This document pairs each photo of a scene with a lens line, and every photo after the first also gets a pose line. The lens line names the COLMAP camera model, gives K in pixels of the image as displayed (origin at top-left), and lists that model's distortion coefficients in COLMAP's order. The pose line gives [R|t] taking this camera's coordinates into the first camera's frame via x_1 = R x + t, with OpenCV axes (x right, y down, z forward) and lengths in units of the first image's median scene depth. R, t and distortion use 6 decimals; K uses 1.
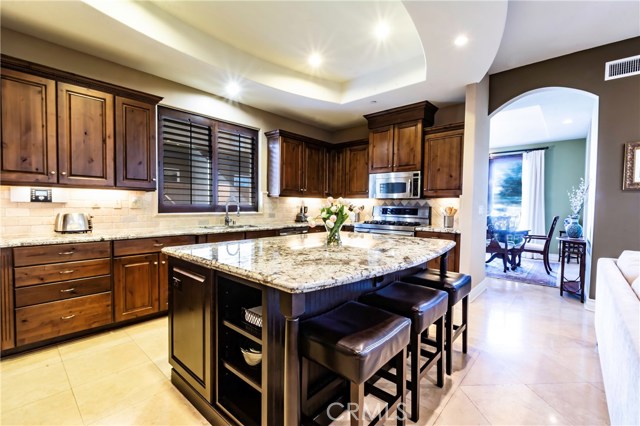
lens RADIAL K [[282.1, 0, 321.1], [0, 282.1, 215.4], [0, 0, 1]] dist [-0.000424, -0.000447]
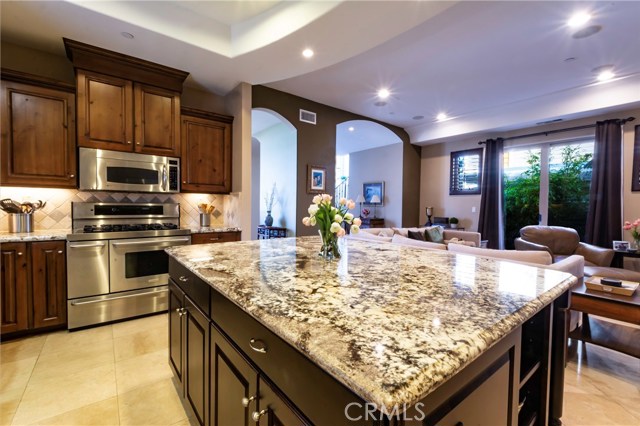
lens RADIAL K [[279.8, 0, 323.5], [0, 279.8, 216.0], [0, 0, 1]] dist [0.004796, 0.000195]
pose [[0.171480, -0.047223, 0.984055, -0.351831], [0.023708, 0.998759, 0.043797, -0.020315], [-0.984902, 0.015820, 0.172387, 0.454420]]
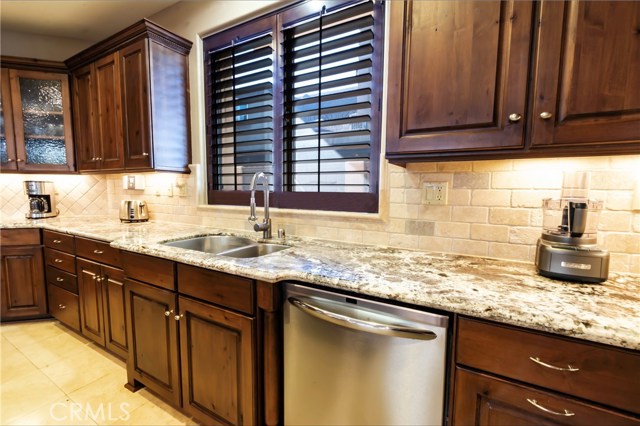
lens RADIAL K [[283.1, 0, 337.2], [0, 283.1, 216.0], [0, 0, 1]] dist [-0.001250, -0.000128]
pose [[0.215907, 0.078097, -0.973286, 0.113755], [-0.042134, 0.996613, 0.070623, -0.032998], [0.975504, 0.025760, 0.218466, 0.925874]]
